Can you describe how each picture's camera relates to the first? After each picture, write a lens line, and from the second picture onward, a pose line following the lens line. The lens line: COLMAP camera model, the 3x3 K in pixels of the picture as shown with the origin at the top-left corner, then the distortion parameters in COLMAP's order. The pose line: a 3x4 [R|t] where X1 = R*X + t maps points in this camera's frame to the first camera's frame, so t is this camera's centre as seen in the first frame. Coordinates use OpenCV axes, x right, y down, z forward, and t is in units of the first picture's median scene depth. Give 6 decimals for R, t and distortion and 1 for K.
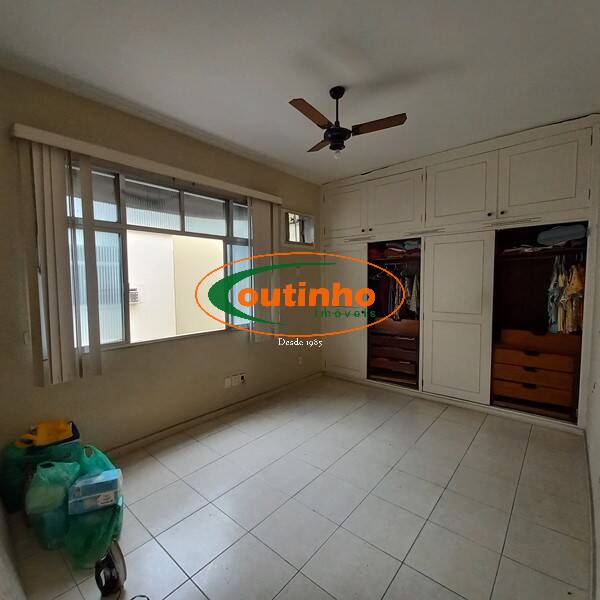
lens RADIAL K [[313.2, 0, 292.4], [0, 313.2, 301.9], [0, 0, 1]] dist [0.013006, -0.012857]
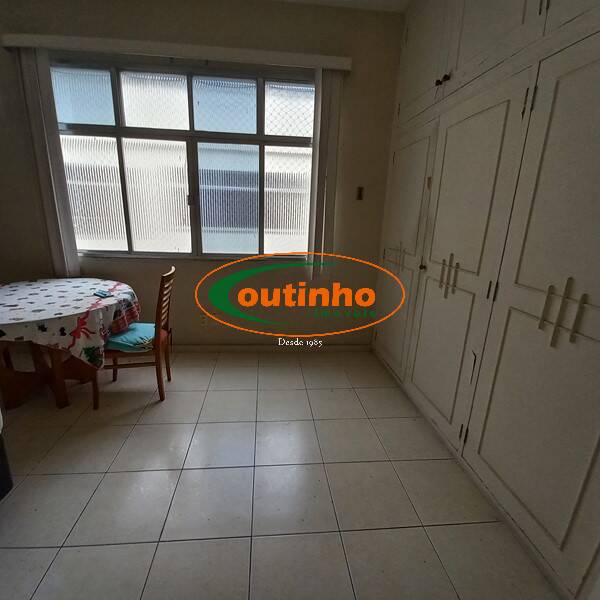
lens RADIAL K [[313.2, 0, 292.4], [0, 313.2, 301.9], [0, 0, 1]] dist [0.013006, -0.012857]
pose [[0.718079, 0.248563, -0.650061, 0.556335], [-0.089519, 0.959276, 0.267911, -0.040781], [0.690180, -0.134189, 0.711087, 0.589274]]
